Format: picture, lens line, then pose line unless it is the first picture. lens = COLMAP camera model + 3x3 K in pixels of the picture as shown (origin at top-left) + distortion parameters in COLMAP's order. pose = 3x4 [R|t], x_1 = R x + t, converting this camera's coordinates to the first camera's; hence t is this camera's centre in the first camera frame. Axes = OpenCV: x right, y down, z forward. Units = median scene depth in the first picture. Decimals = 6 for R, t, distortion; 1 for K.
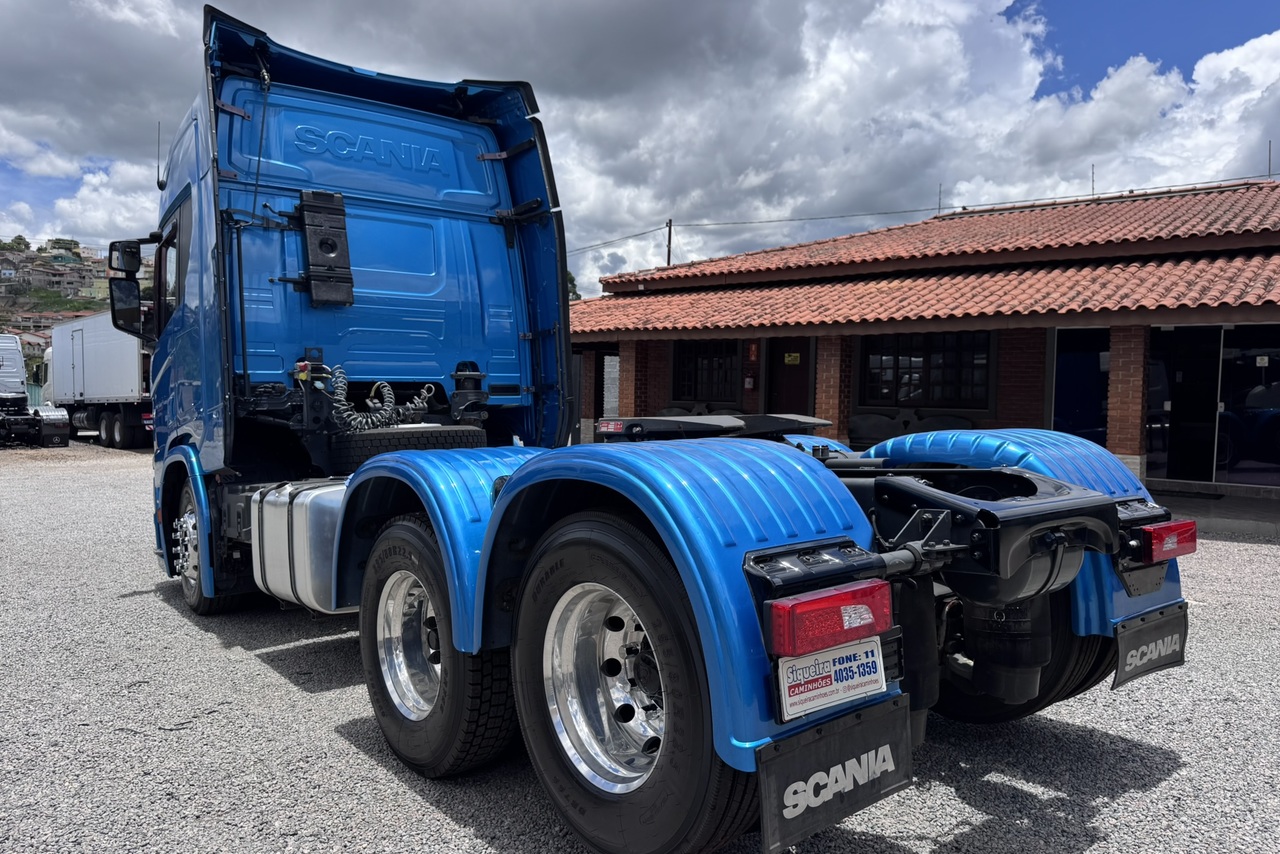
lens RADIAL K [[885.8, 0, 647.7], [0, 885.8, 431.5], [0, 0, 1]] dist [0.067548, -0.097972]
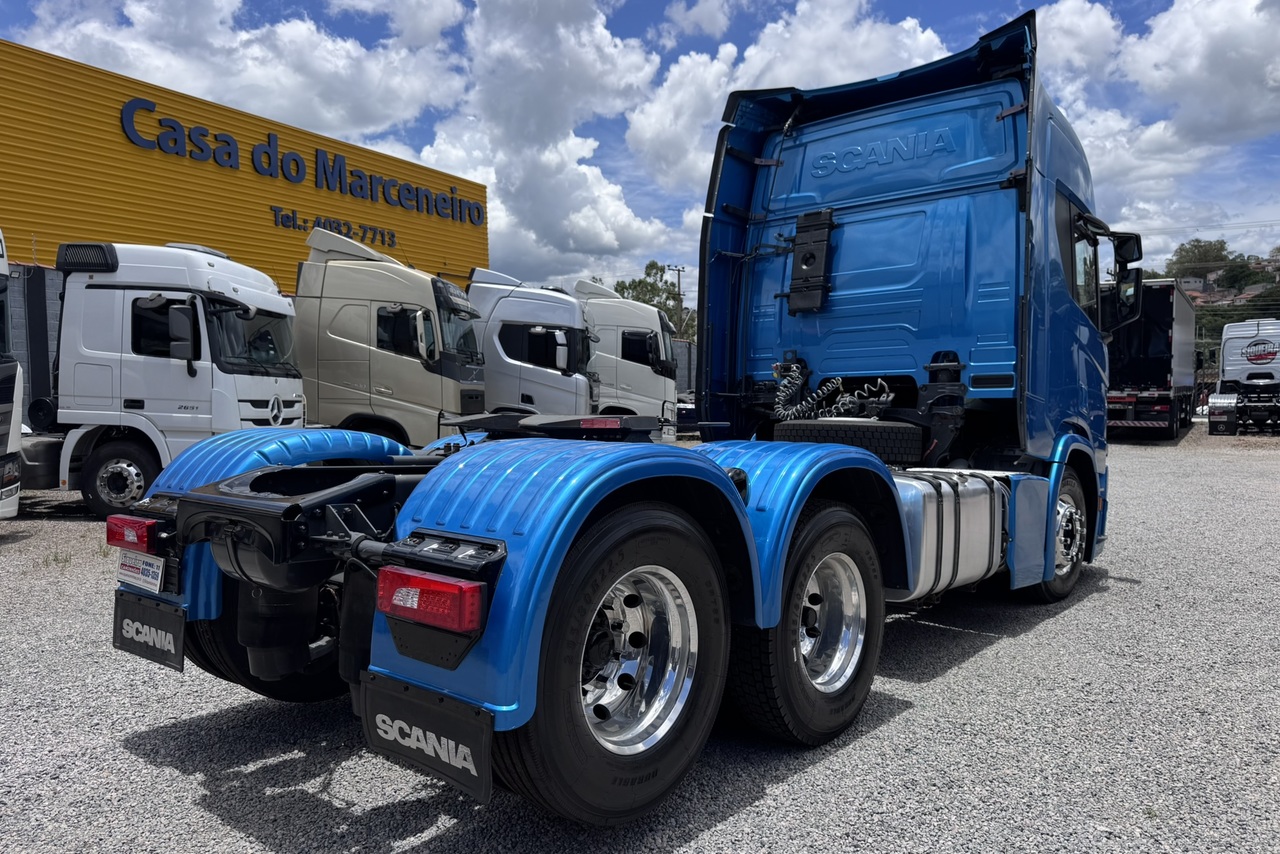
lens RADIAL K [[885.8, 0, 647.7], [0, 885.8, 431.5], [0, 0, 1]] dist [0.067548, -0.097972]
pose [[0.187181, 0.043377, -0.981367, 0.713074], [-0.026649, 0.998881, 0.039068, -0.025450], [0.981964, 0.018839, 0.188128, 0.563630]]
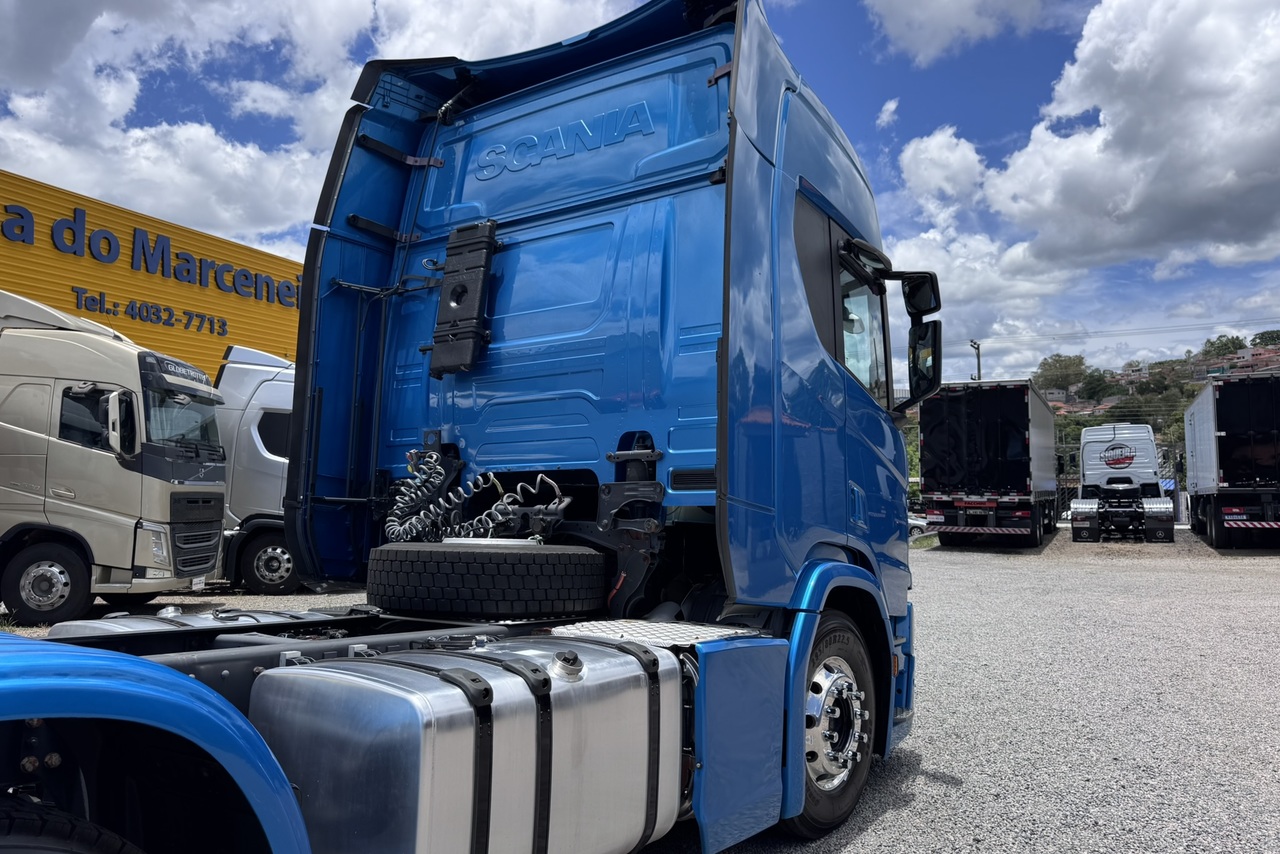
lens RADIAL K [[903.6, 0, 637.3], [0, 903.6, 440.1], [0, 0, 1]] dist [-0.001832, -0.002268]
pose [[0.291013, -0.058361, -0.954937, 0.394006], [-0.027890, 0.997196, -0.069443, -0.035161], [0.956312, 0.046843, 0.288570, 0.899189]]
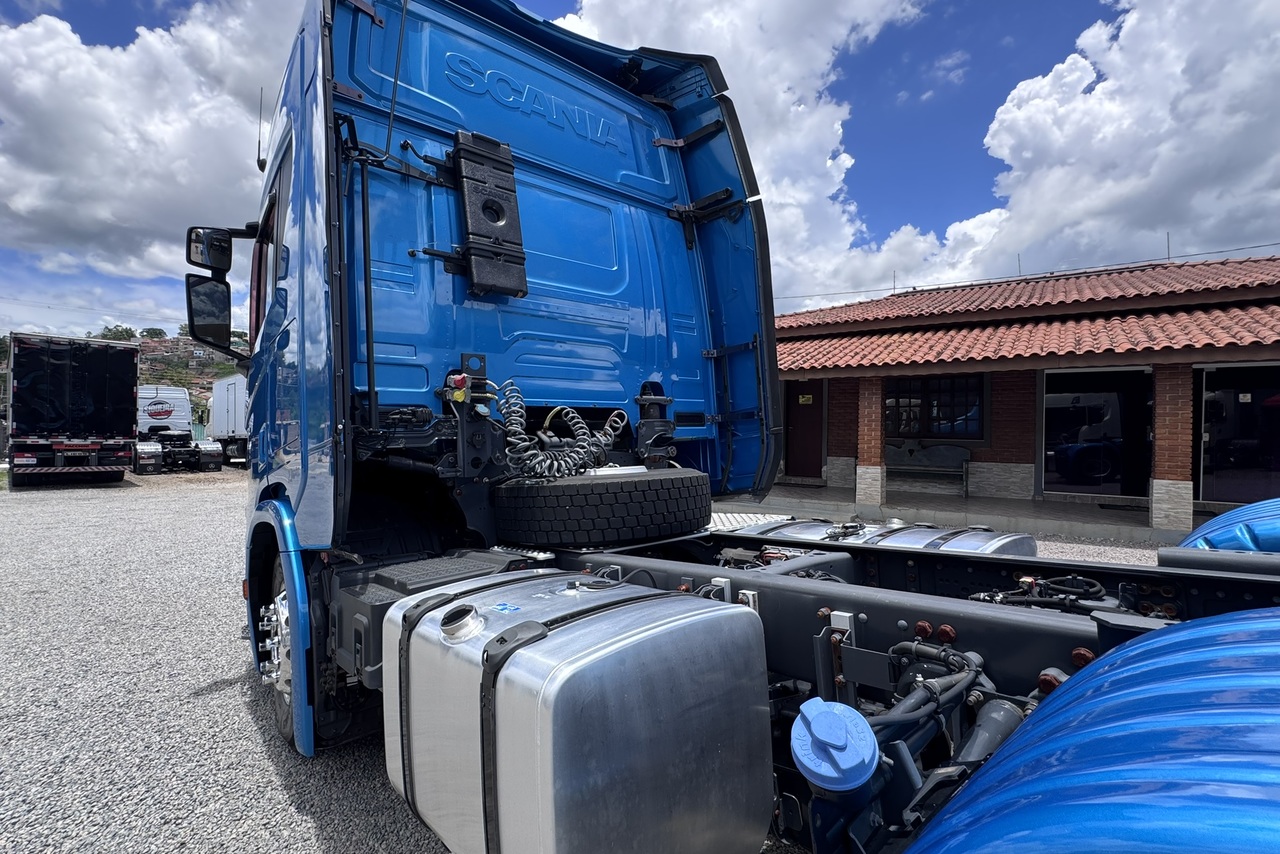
lens RADIAL K [[569.7, 0, 640.0], [0, 569.7, 427.0], [0, 0, 1]] dist [0.000219, -0.000023]
pose [[0.999118, -0.004205, 0.041787, -0.254012], [0.006210, 0.998830, -0.047967, -0.017317], [-0.041536, 0.048185, 0.997974, 0.542917]]
